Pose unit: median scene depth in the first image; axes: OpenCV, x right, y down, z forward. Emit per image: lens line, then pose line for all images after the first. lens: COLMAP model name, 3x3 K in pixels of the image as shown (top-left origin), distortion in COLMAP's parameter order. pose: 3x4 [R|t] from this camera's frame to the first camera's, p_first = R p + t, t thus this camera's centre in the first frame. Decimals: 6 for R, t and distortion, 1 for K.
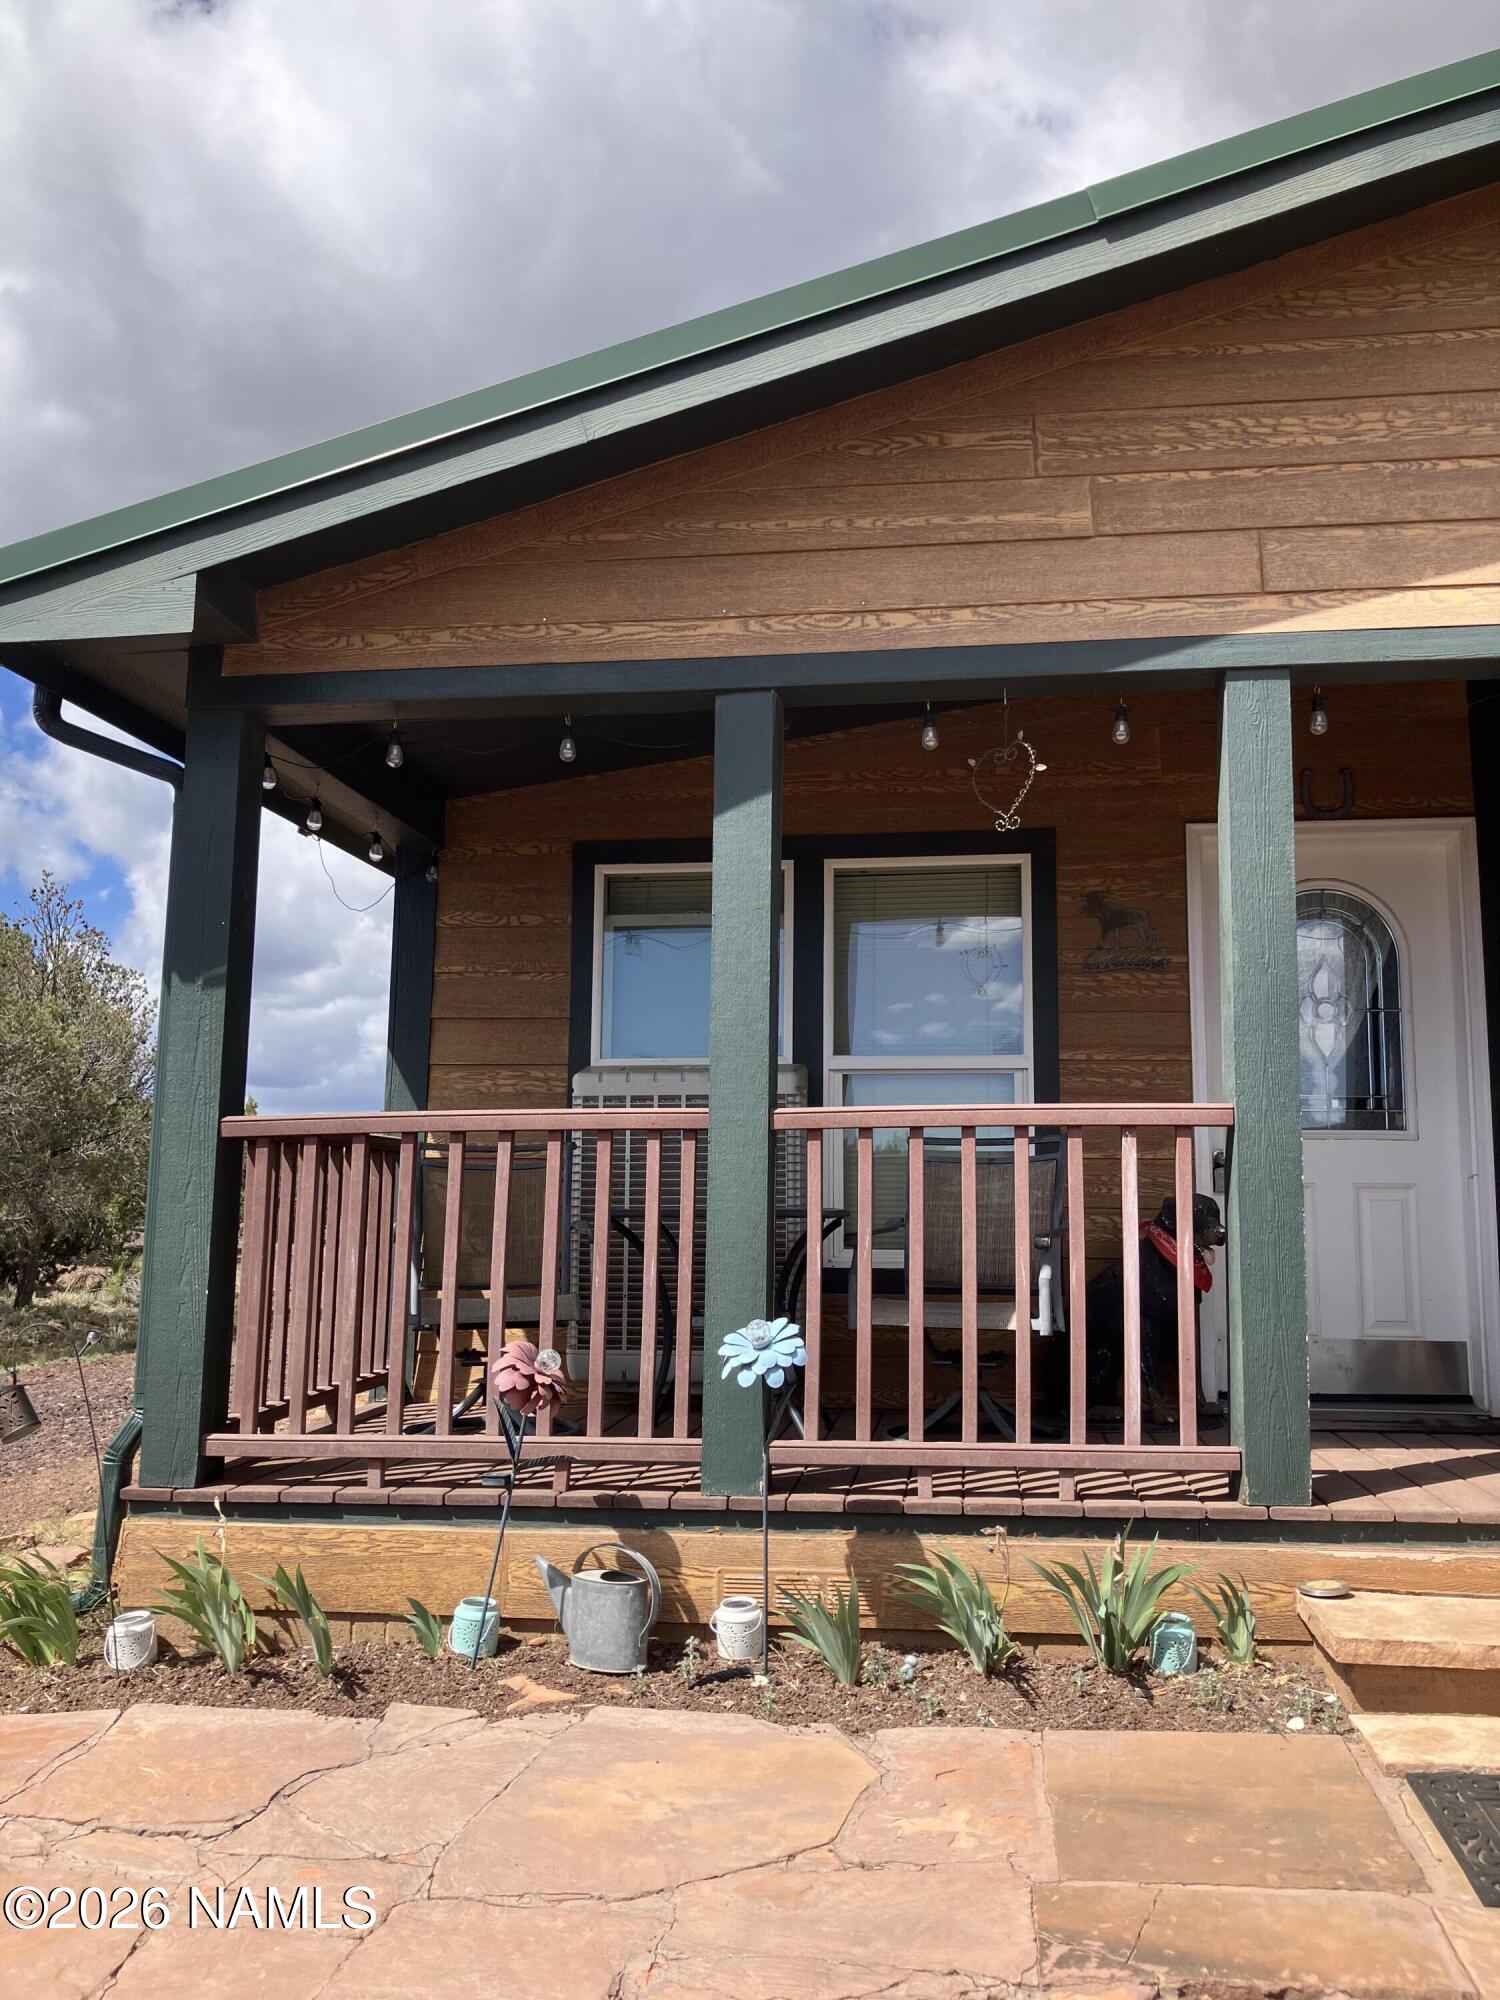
lens RADIAL K [[1649.6, 0, 717.5], [0, 1649.6, 992.7], [0, 0, 1]] dist [0.128558, -0.195480]
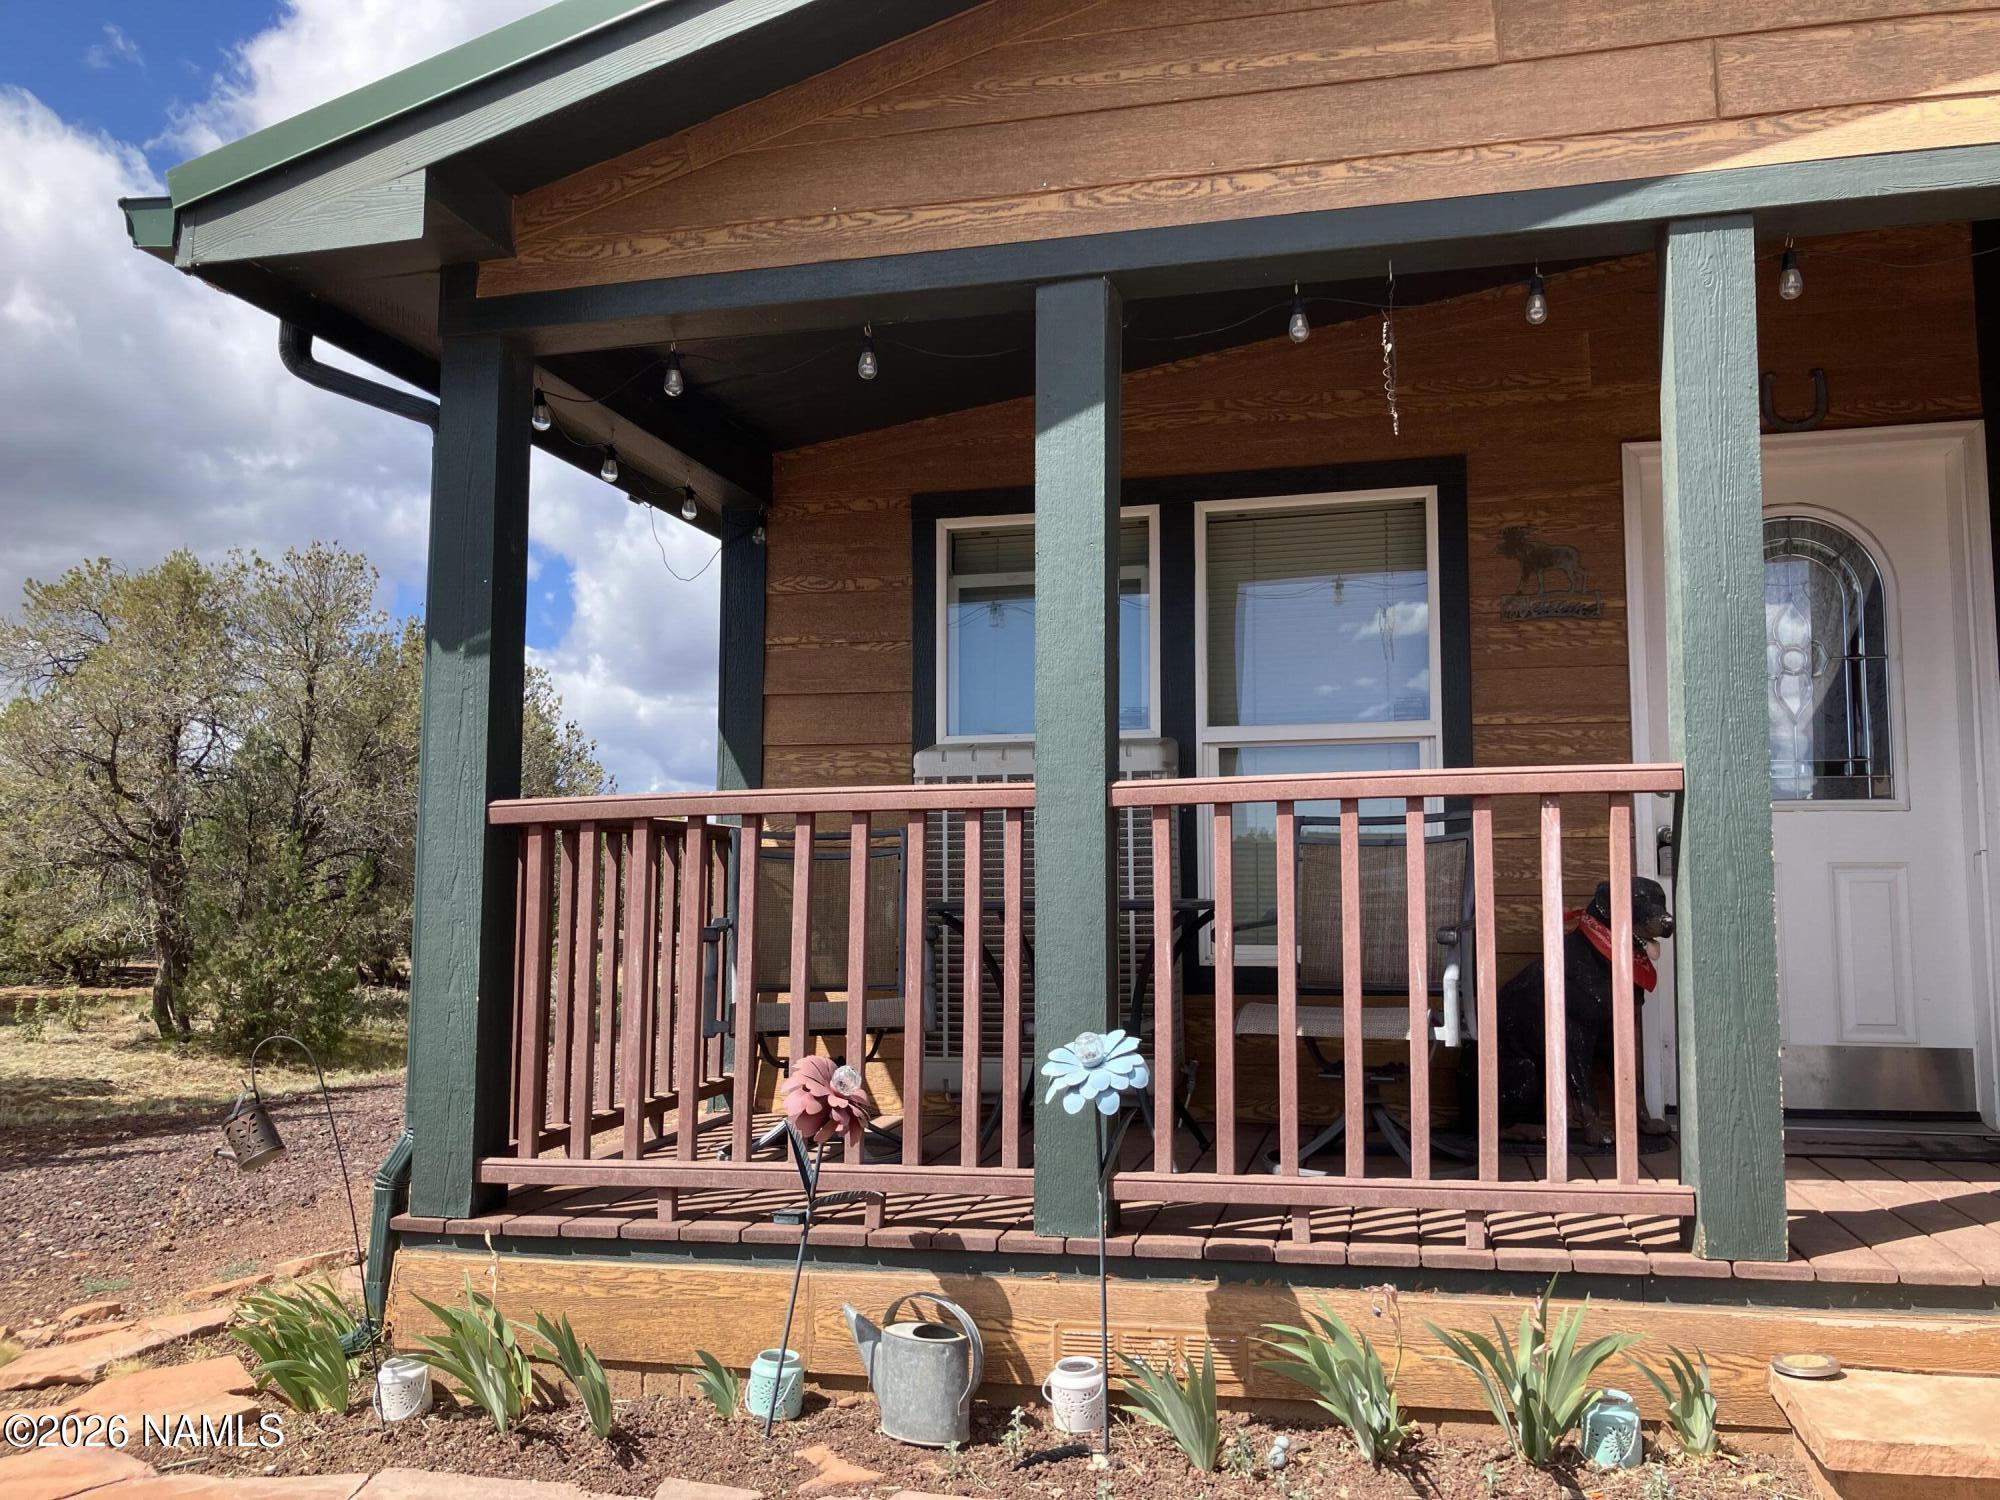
lens RADIAL K [[1599.7, 0, 1000.0], [0, 1599.7, 750.0], [0, 0, 1]] dist [0.047220, -0.009022]
pose [[0.995016, -0.019096, -0.097871, 0.055963], [0.022523, 0.999167, 0.034031, 0.025205], [0.097139, -0.036066, 0.994617, 0.188729]]
